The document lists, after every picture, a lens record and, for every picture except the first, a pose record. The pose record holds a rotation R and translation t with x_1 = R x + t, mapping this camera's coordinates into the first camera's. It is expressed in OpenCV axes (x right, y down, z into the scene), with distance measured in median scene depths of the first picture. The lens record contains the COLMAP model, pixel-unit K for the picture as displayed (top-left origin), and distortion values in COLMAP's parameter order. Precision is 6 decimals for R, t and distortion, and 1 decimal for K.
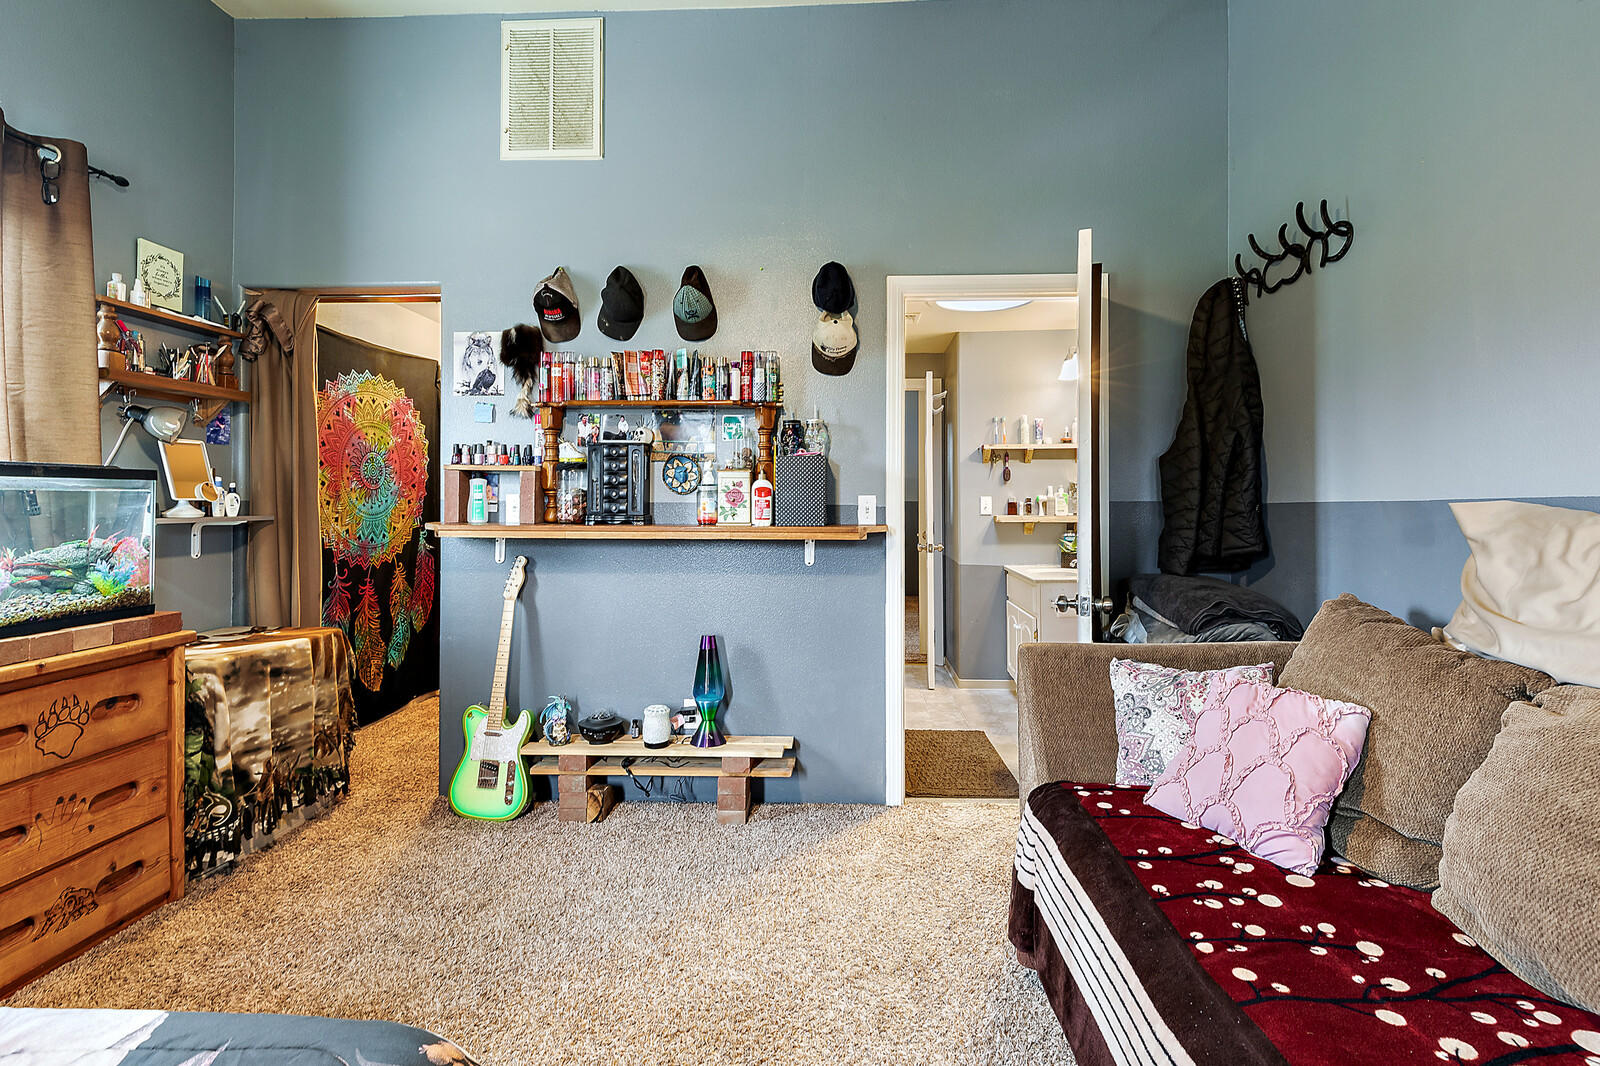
lens RADIAL K [[747.7, 0, 801.2], [0, 747.7, 518.2], [0, 0, 1]] dist [0.008006, -0.000867]
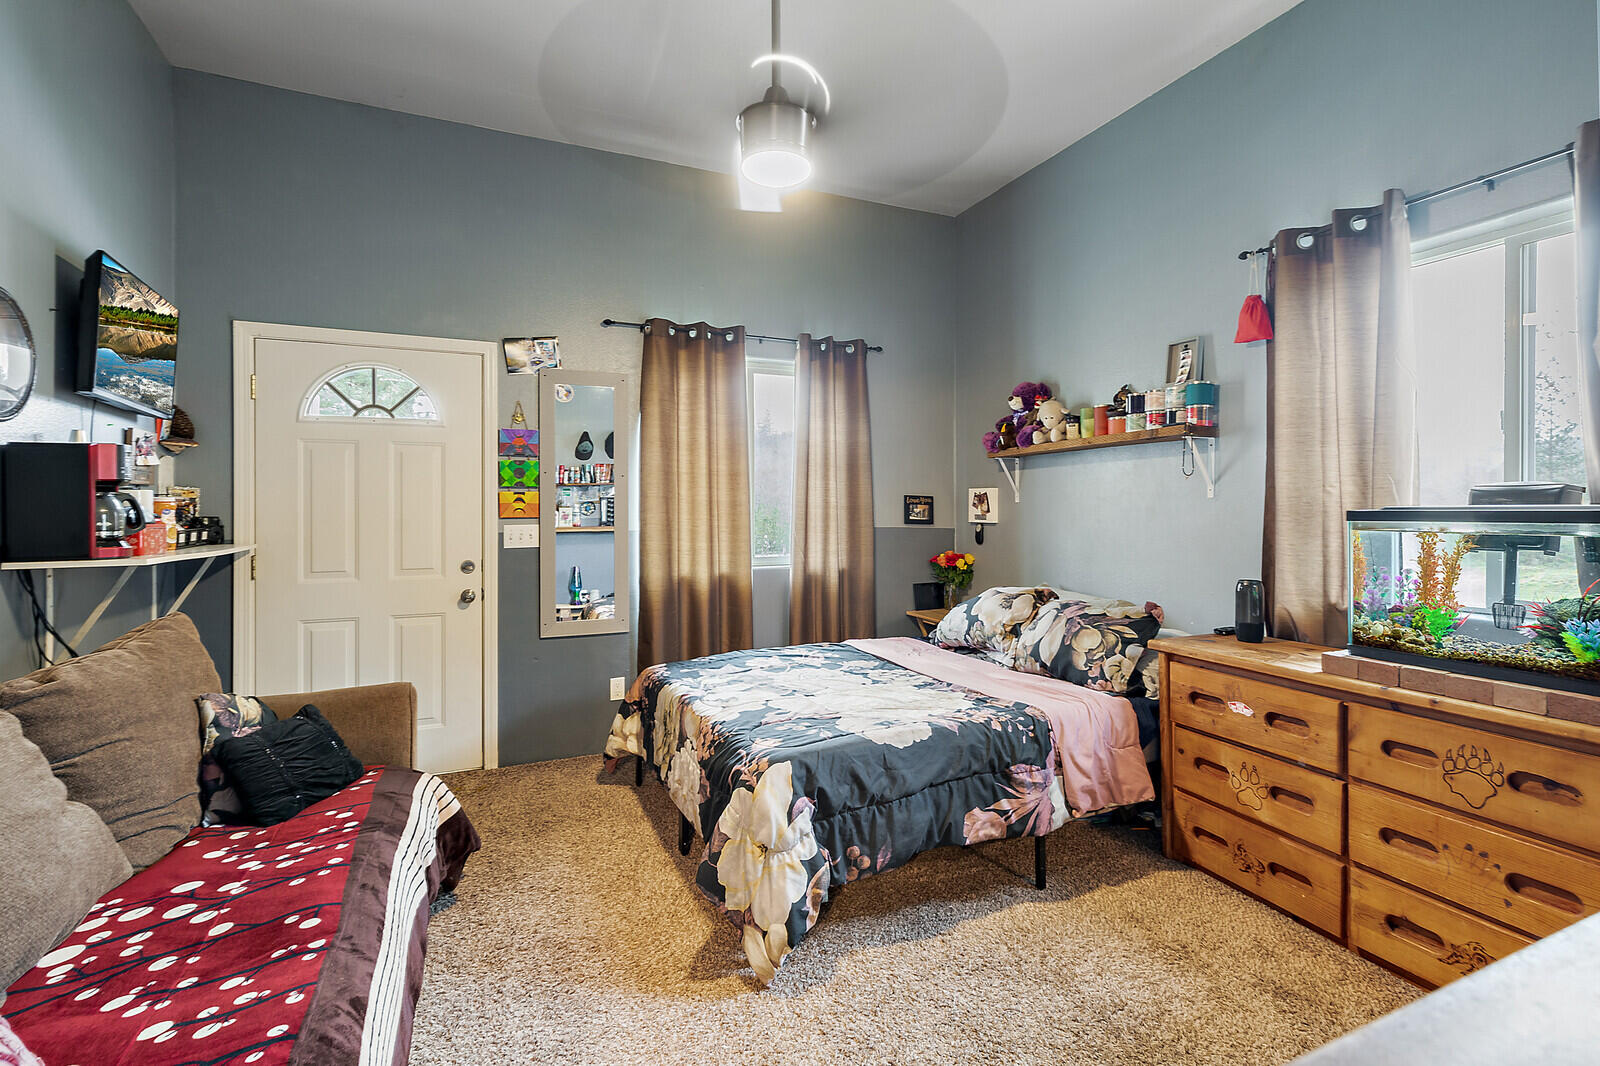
lens RADIAL K [[747.7, 0, 799.6], [0, 747.7, 519.1], [0, 0, 1]] dist [0.008006, -0.000867]
pose [[-0.889454, 0.007655, -0.456962, 0.349683], [-0.004633, 0.999657, 0.025764, -0.111235], [0.457002, 0.025033, -0.889113, 2.088624]]
